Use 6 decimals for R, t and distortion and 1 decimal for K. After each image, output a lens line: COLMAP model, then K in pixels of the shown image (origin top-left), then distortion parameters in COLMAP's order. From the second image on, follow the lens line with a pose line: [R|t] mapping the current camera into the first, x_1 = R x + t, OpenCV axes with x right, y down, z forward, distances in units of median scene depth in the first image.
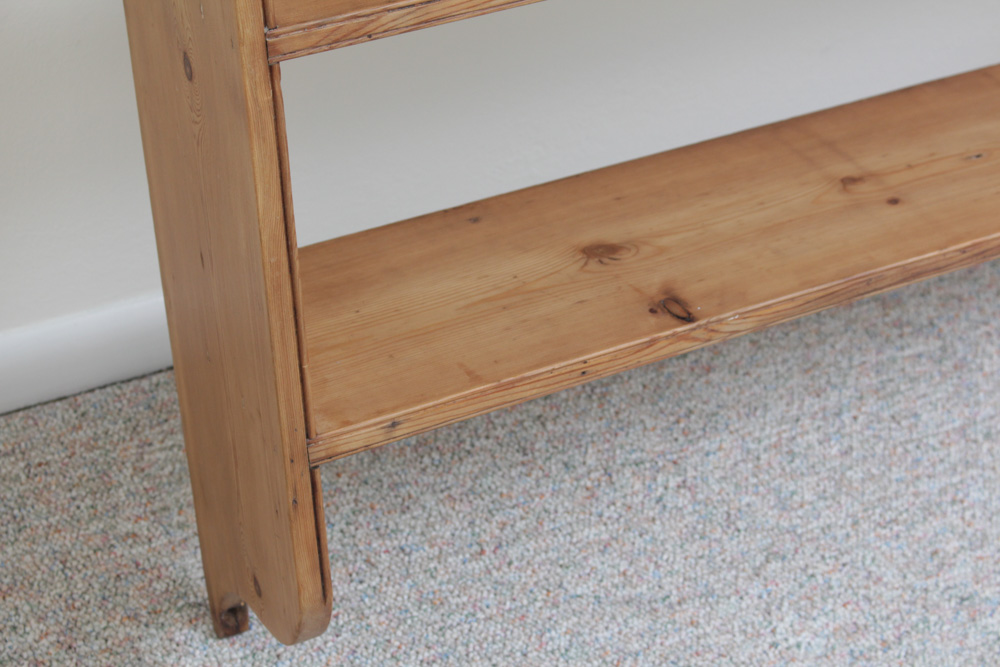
lens RADIAL K [[2304.8, 0, 492.2], [0, 2304.8, 304.8], [0, 0, 1]] dist [0.032322, 0.000000]
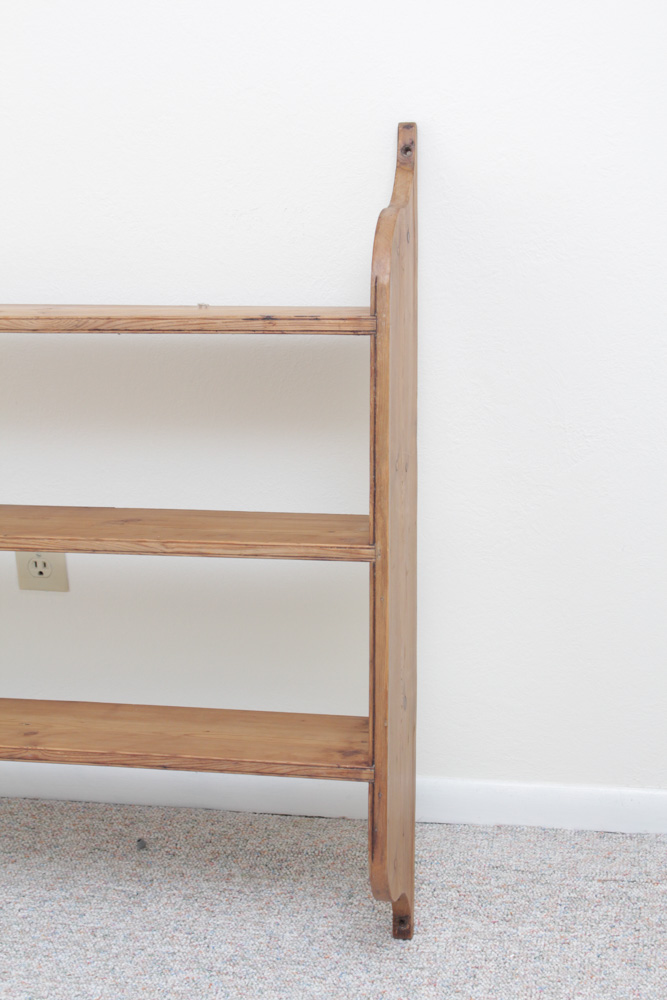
lens RADIAL K [[1937.0, 0, 332.5], [0, 1937.0, 501.2], [0, 0, 1]] dist [-0.007703, 0.000000]
pose [[0.808299, 0.134283, -0.573255, 1.184985], [-0.327183, 0.911914, -0.247720, 0.069051], [0.489494, 0.387790, 0.781034, -0.114321]]
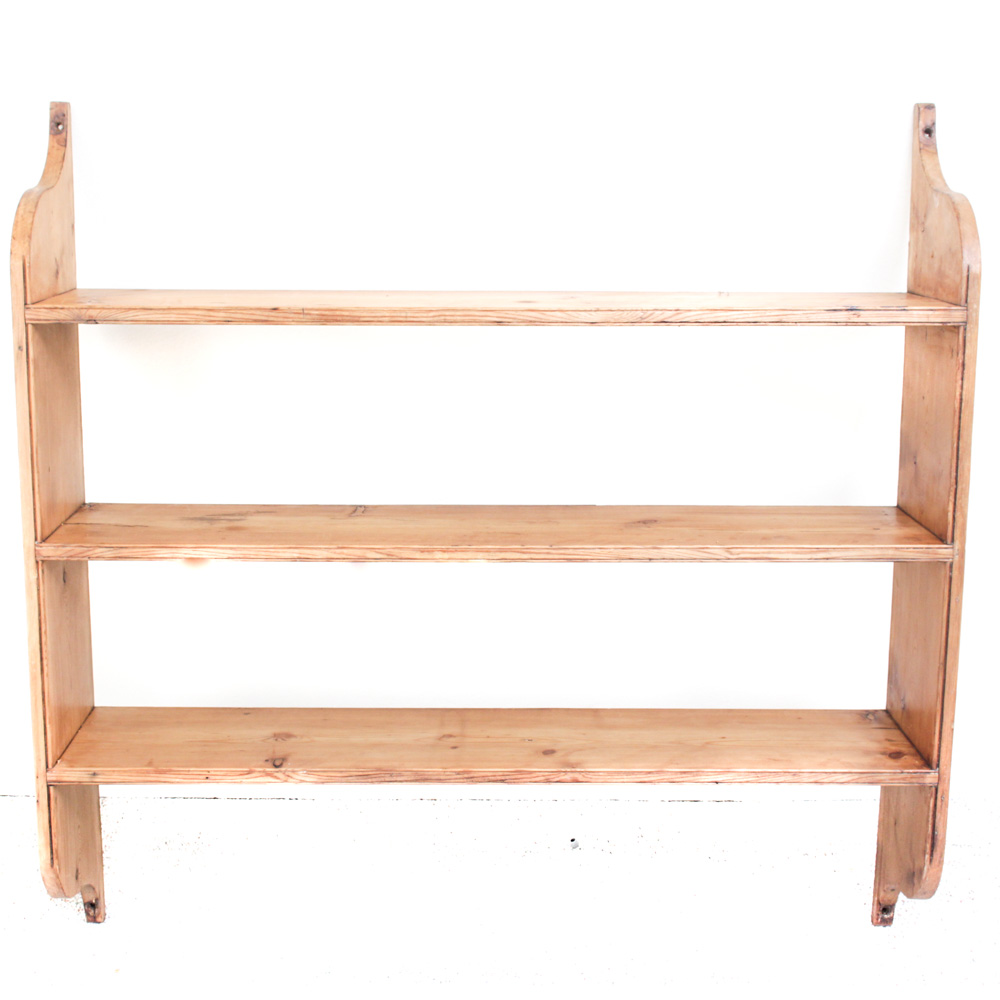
lens RADIAL K [[1680.2, 0, 463.2], [0, 1680.2, 496.3], [0, 0, 1]] dist [-0.092523, 0.000000]
pose [[0.901872, 0.130767, -0.411736, 0.618739], [-0.254936, 0.930539, -0.262878, 0.099239], [0.348761, 0.342049, 0.872564, -0.133885]]
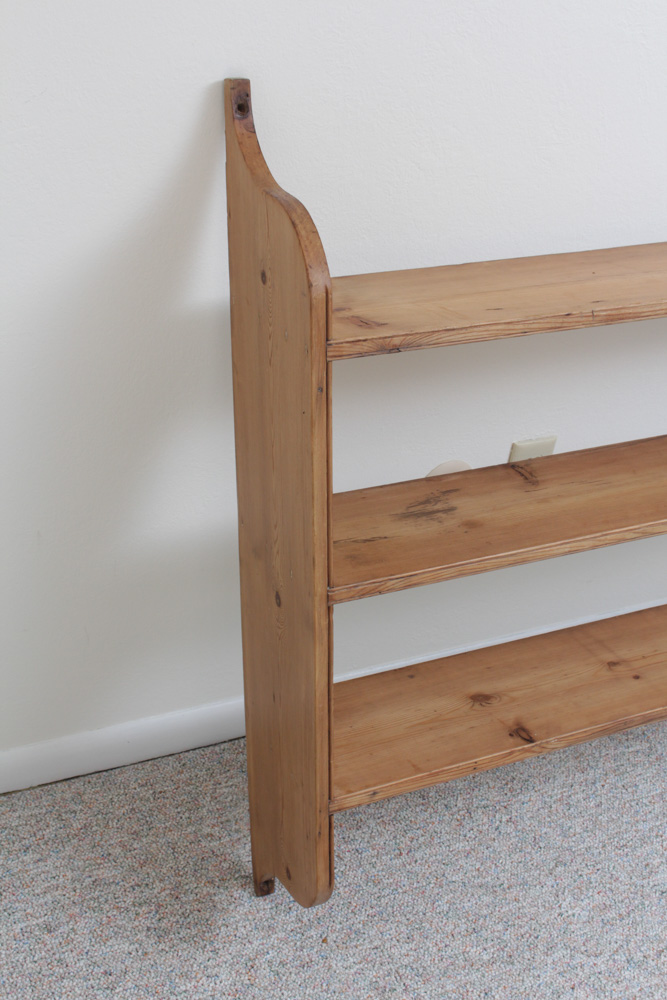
lens RADIAL K [[1332.0, 0, 332.8], [0, 1332.0, 497.1], [0, 0, 1]] dist [-0.059229, 0.000000]
pose [[0.998796, 0.048184, -0.009161, -0.063465], [-0.048942, 0.991359, -0.121705, -0.043309], [0.003217, 0.122006, 0.992524, -0.076816]]
